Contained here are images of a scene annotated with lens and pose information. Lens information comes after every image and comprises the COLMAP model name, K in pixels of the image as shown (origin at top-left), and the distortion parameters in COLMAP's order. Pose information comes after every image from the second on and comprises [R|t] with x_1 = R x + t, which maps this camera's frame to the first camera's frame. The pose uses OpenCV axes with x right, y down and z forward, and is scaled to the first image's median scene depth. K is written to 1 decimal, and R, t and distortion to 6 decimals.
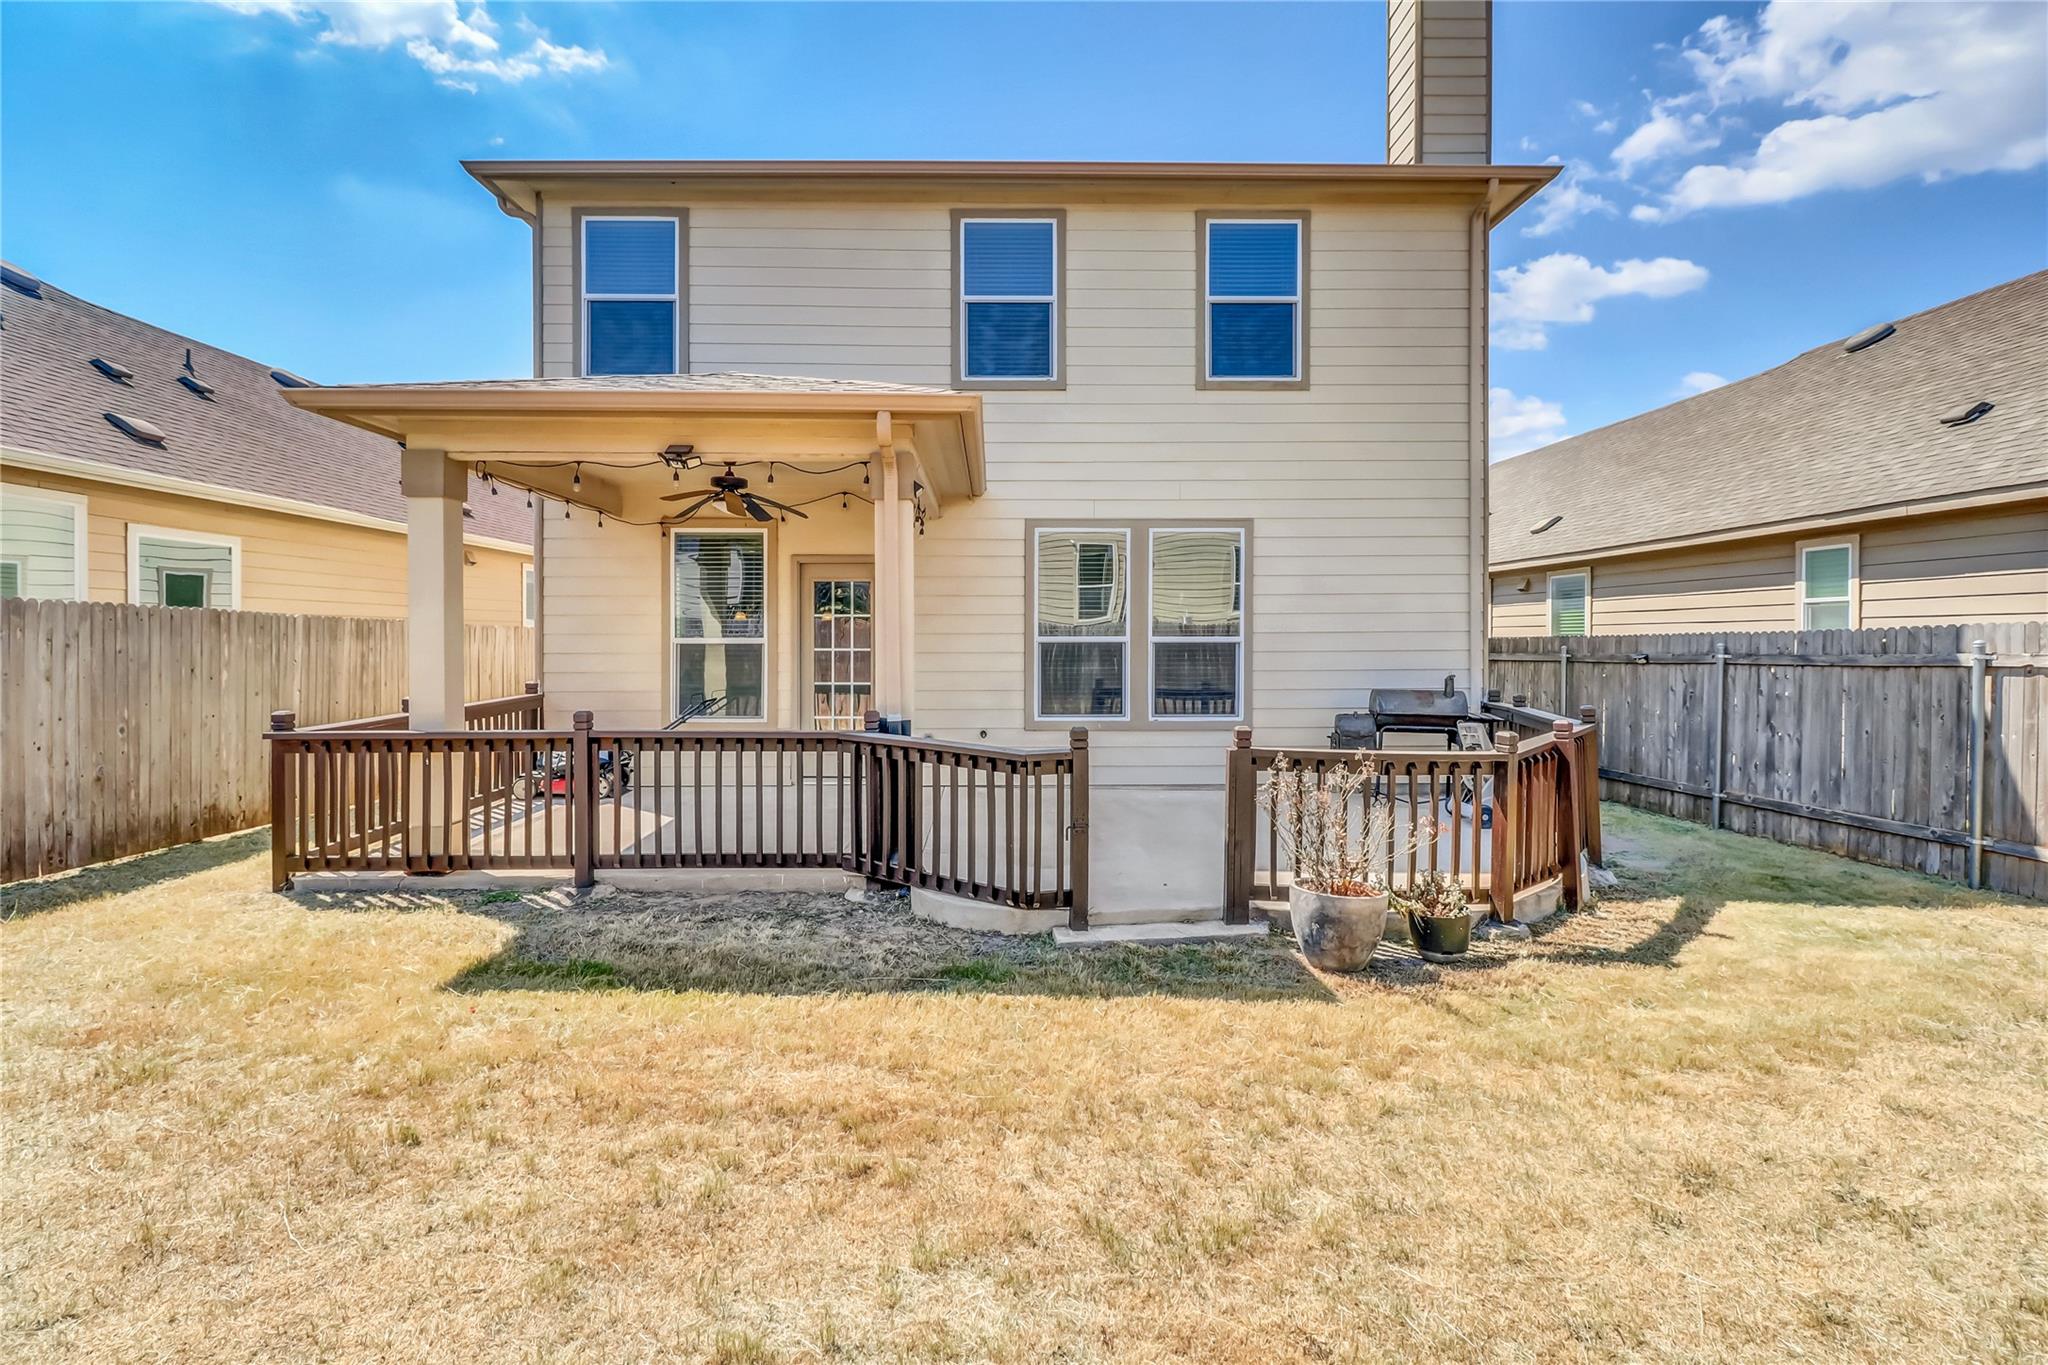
lens RADIAL K [[970.0, 0, 984.0], [0, 970.0, 668.1], [0, 0, 1]] dist [0.001065, 0.000171]
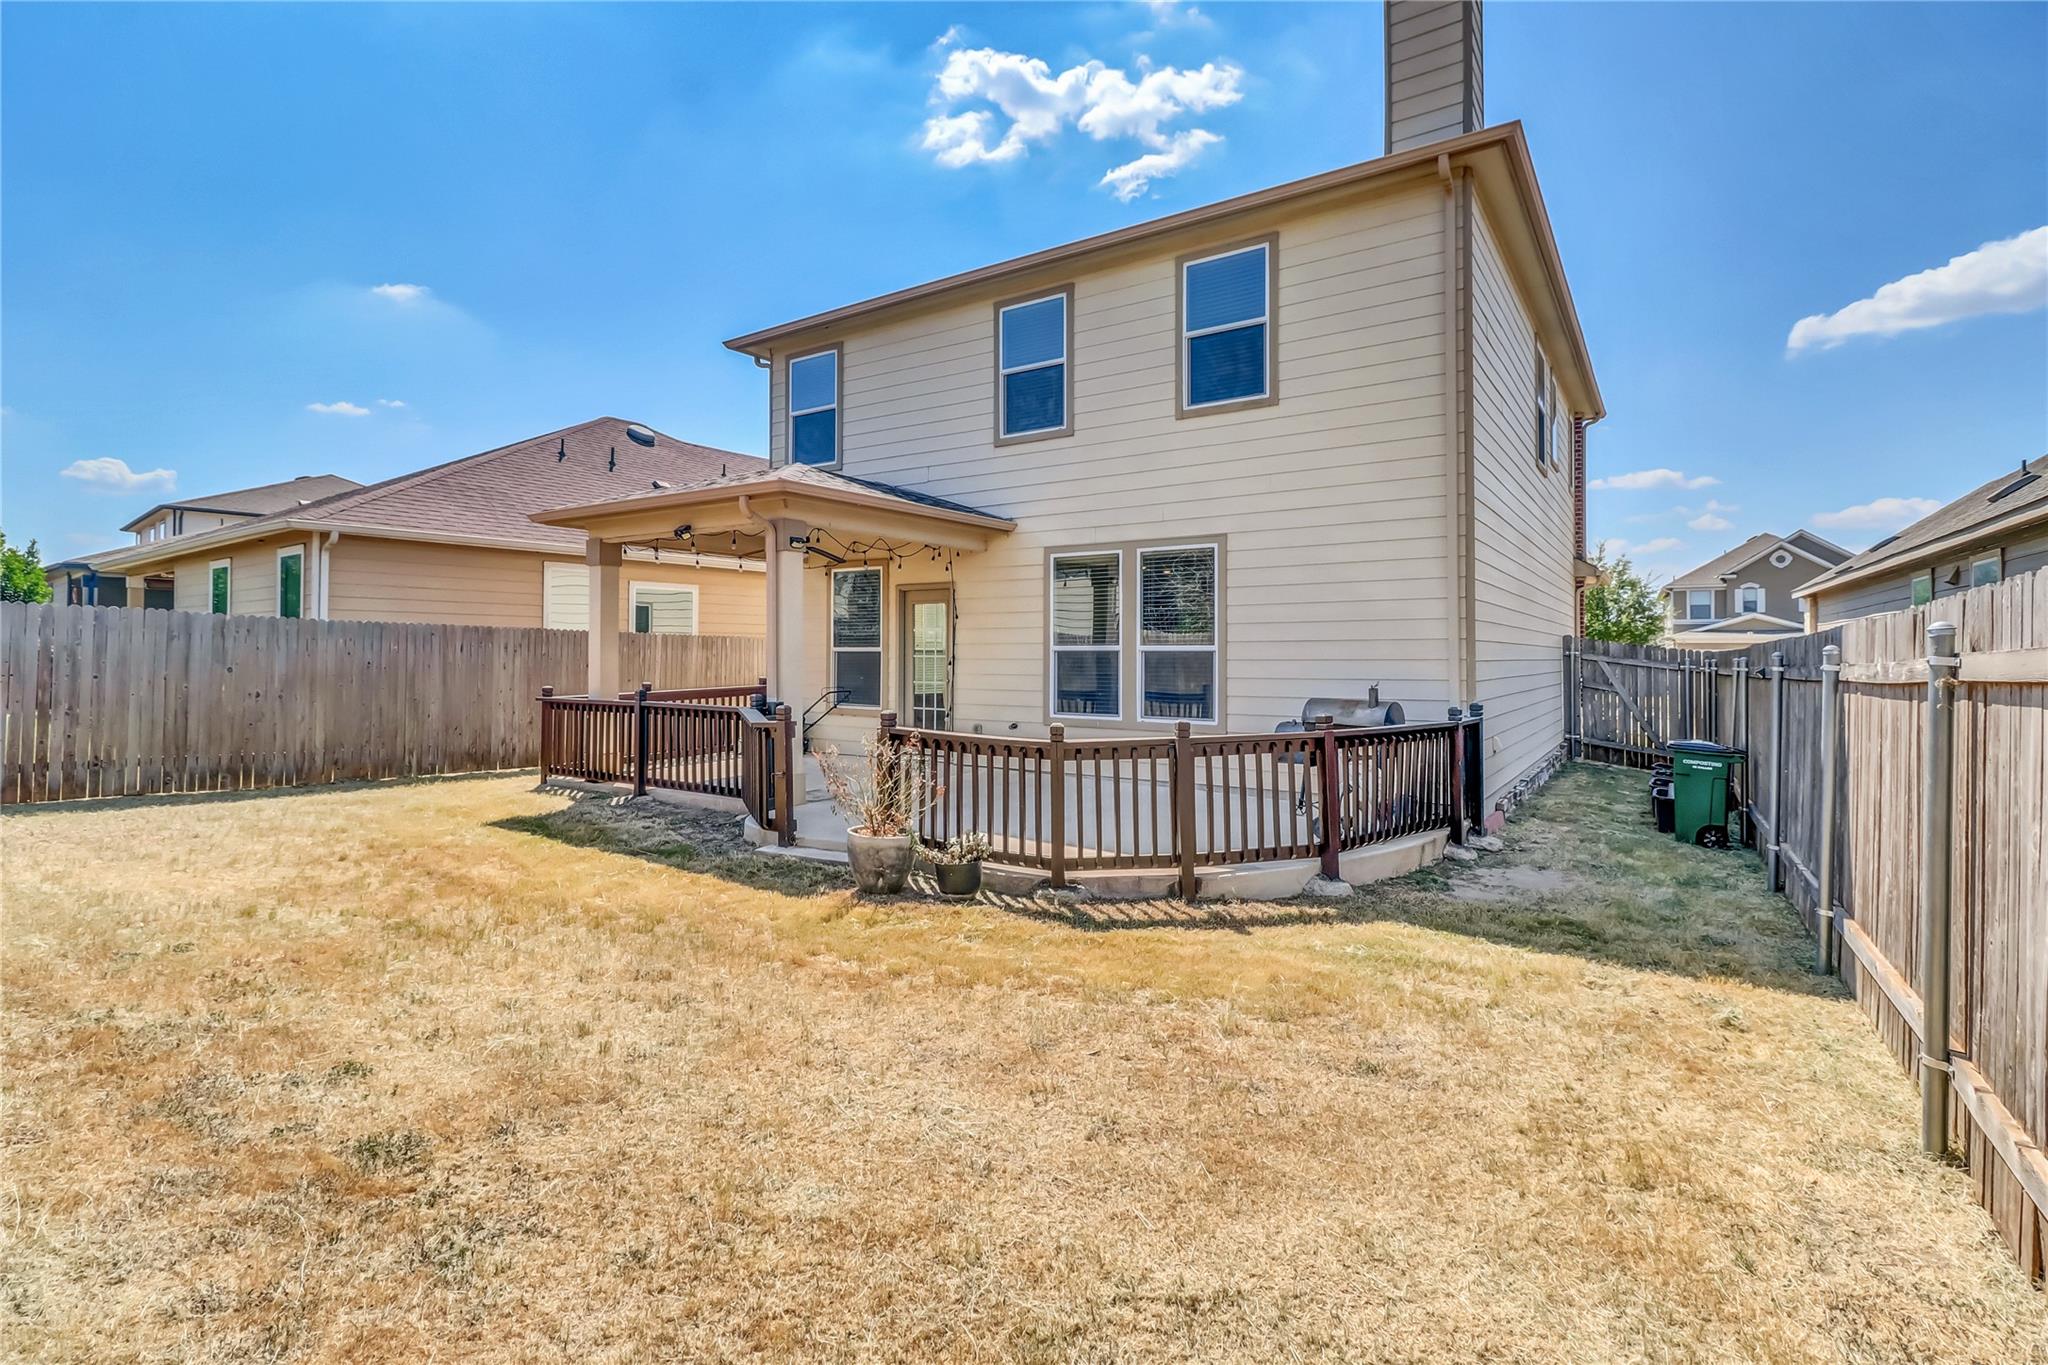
lens RADIAL K [[963.4, 0, 979.5], [0, 963.4, 657.5], [0, 0, 1]] dist [0.001490, 0.000425]
pose [[0.809549, 0.004995, -0.587032, 0.677067], [-0.018622, 0.999679, -0.017175, 0.003705], [0.586758, 0.024835, 0.809382, -0.001300]]
